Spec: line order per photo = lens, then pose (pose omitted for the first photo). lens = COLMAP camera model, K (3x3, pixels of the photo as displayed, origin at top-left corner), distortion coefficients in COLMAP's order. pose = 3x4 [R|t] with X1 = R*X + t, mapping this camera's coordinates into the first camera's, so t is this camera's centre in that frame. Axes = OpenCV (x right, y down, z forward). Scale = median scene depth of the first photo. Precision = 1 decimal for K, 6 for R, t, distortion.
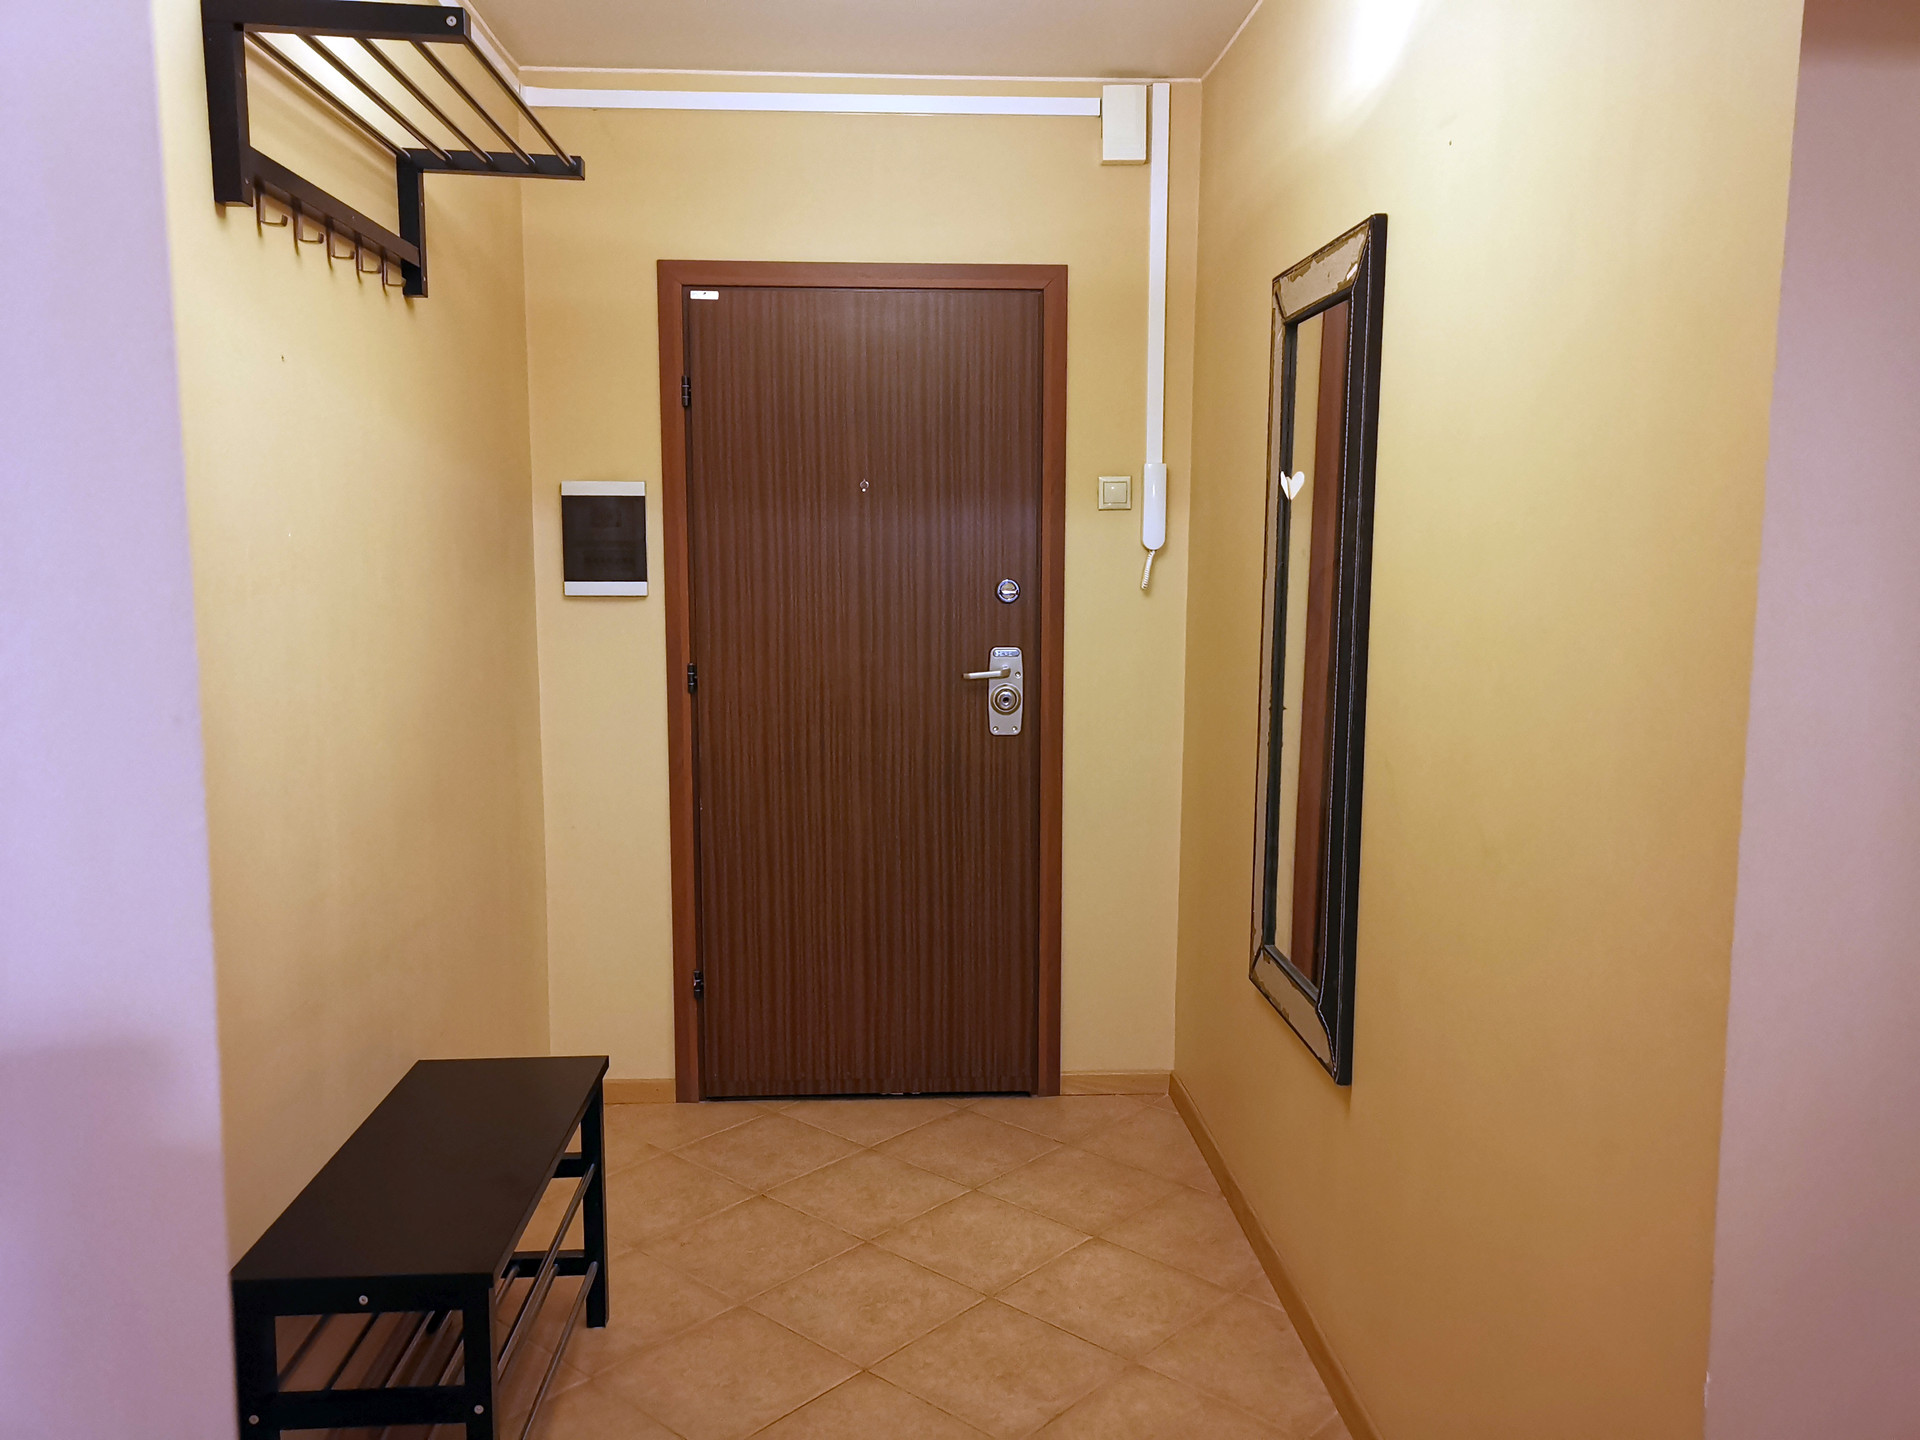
lens RADIAL K [[1514.2, 0, 958.0], [0, 1514.2, 719.6], [0, 0, 1]] dist [0.047642, -0.000802]
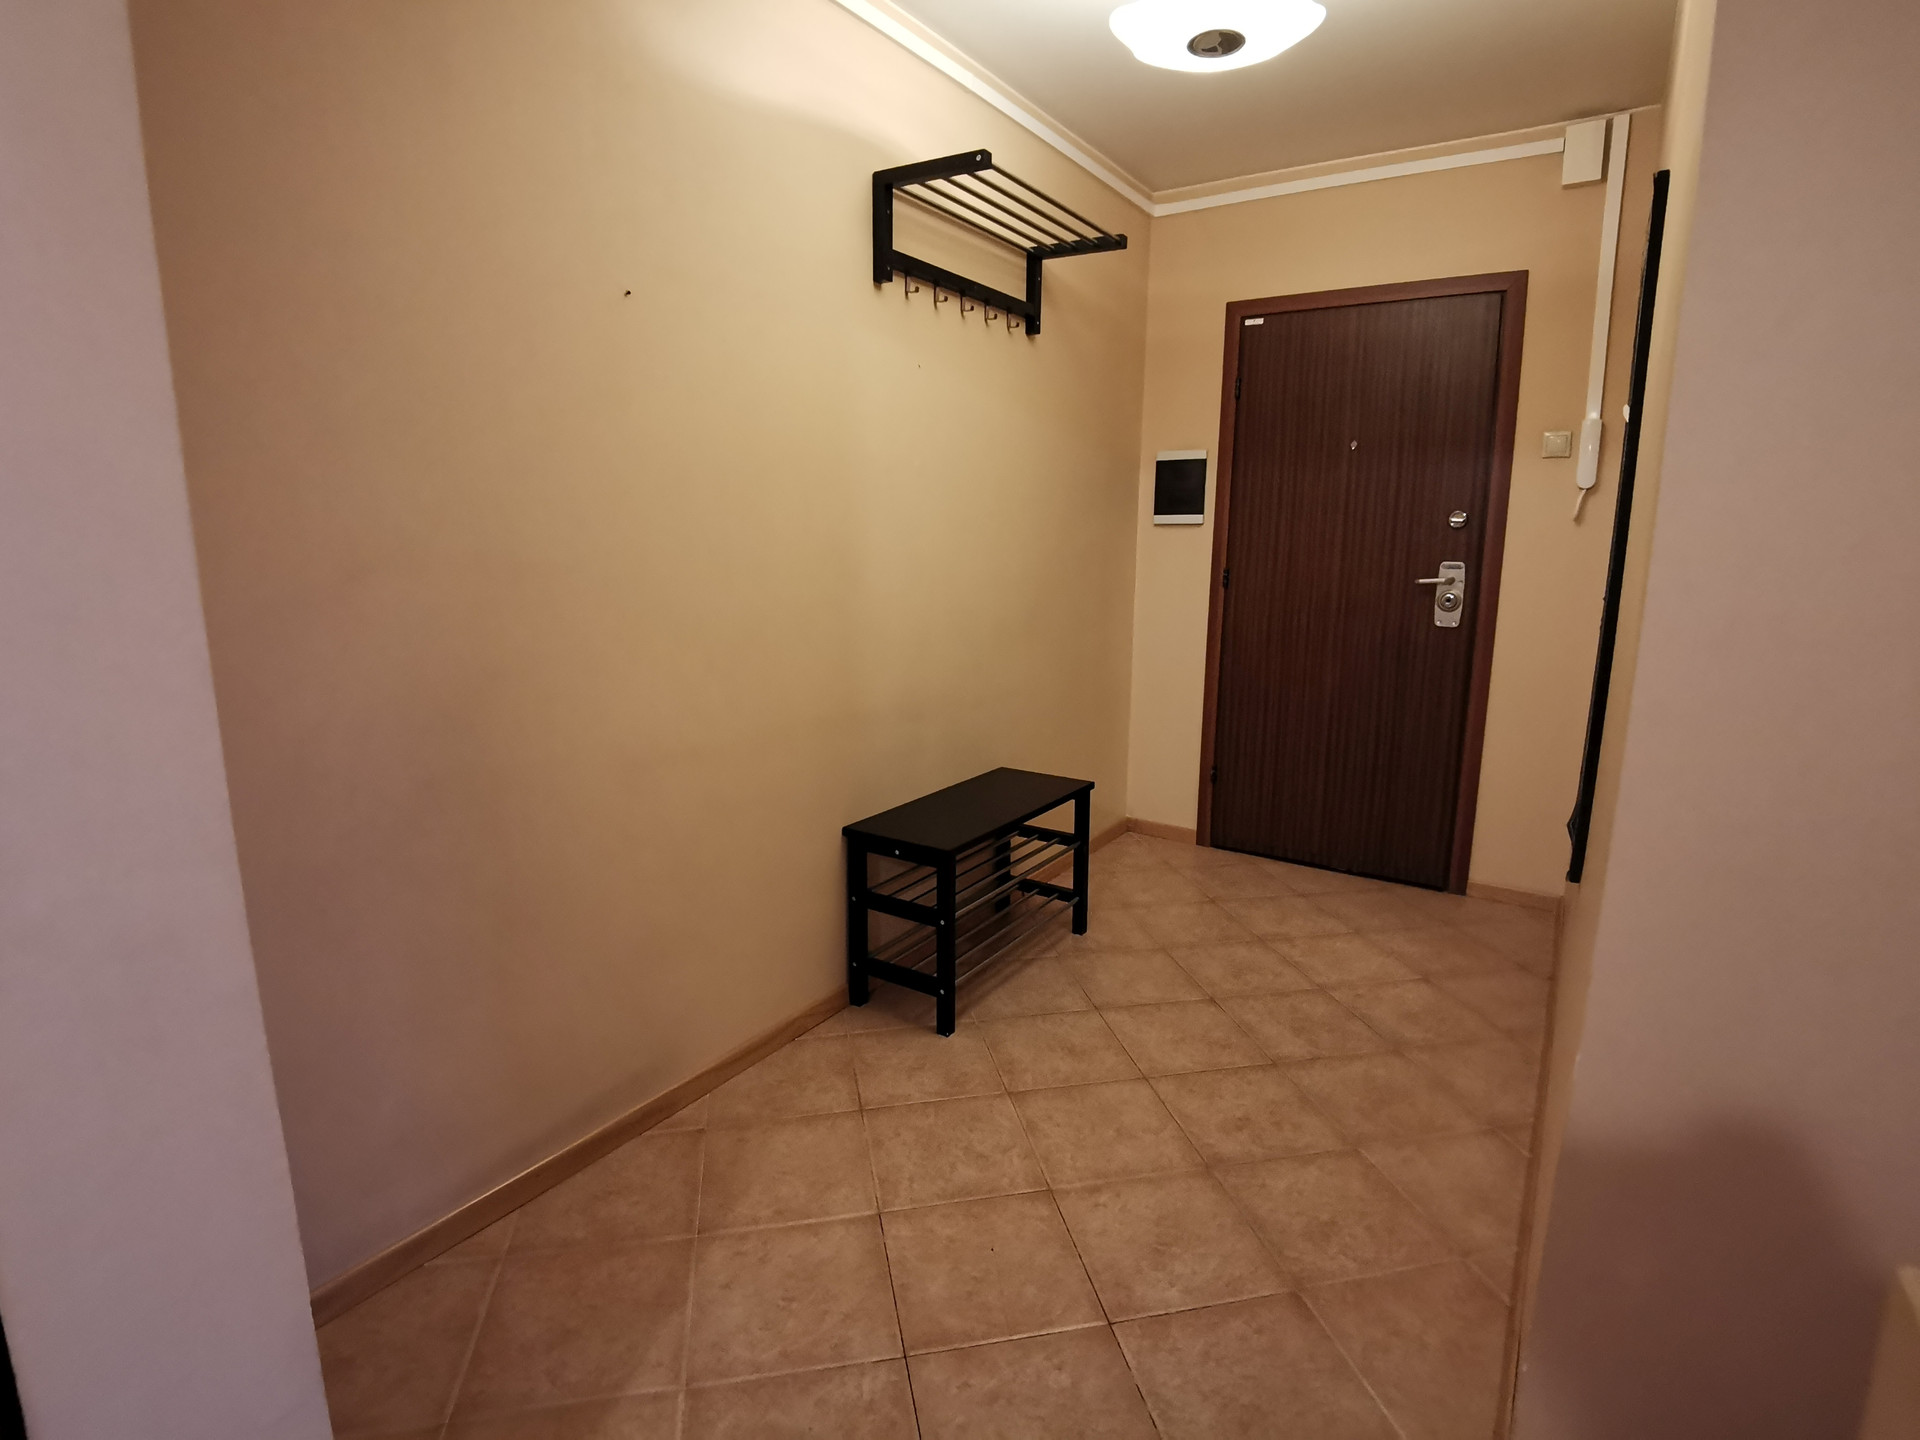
lens RADIAL K [[969.6, 0, 960.0], [0, 969.6, 720.0], [0, 0, 1]] dist [0.050626, -0.094751]
pose [[0.803253, 0.116913, -0.584052, 0.236236], [-0.079058, 0.992799, 0.090005, 0.056945], [0.590368, -0.026122, 0.806711, 0.031875]]
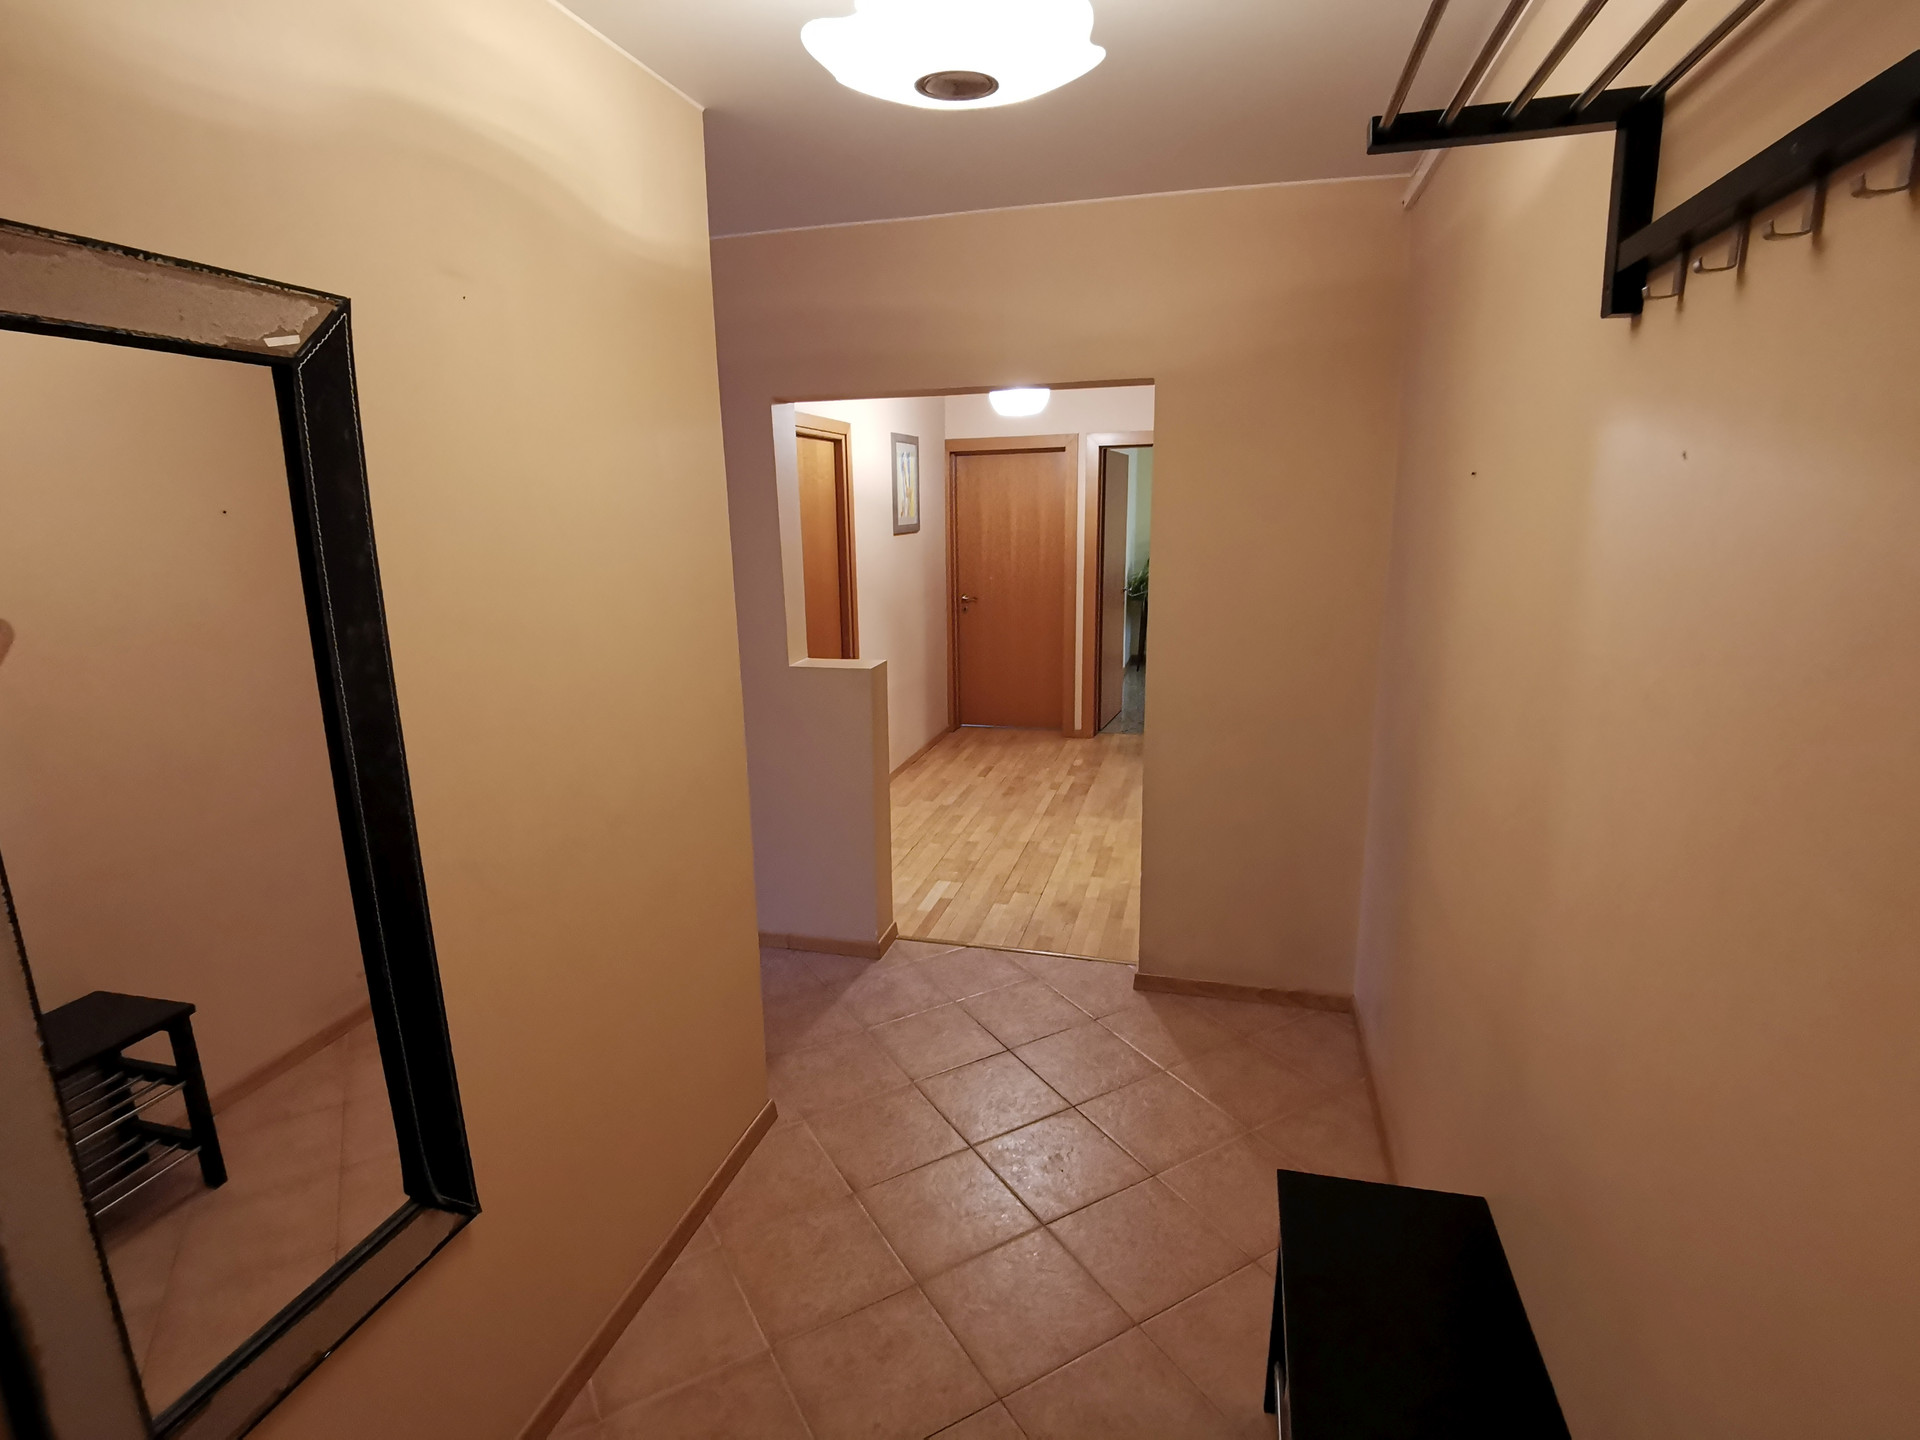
lens RADIAL K [[973.6, 0, 960.0], [0, 973.6, 720.0], [0, 0, 1]] dist [0.004703, -0.046958]
pose [[-0.950912, -0.055916, 0.304369, -0.170408], [0.051188, 0.941572, 0.332900, -0.197641], [-0.305199, 0.332139, -0.892489, 1.065237]]
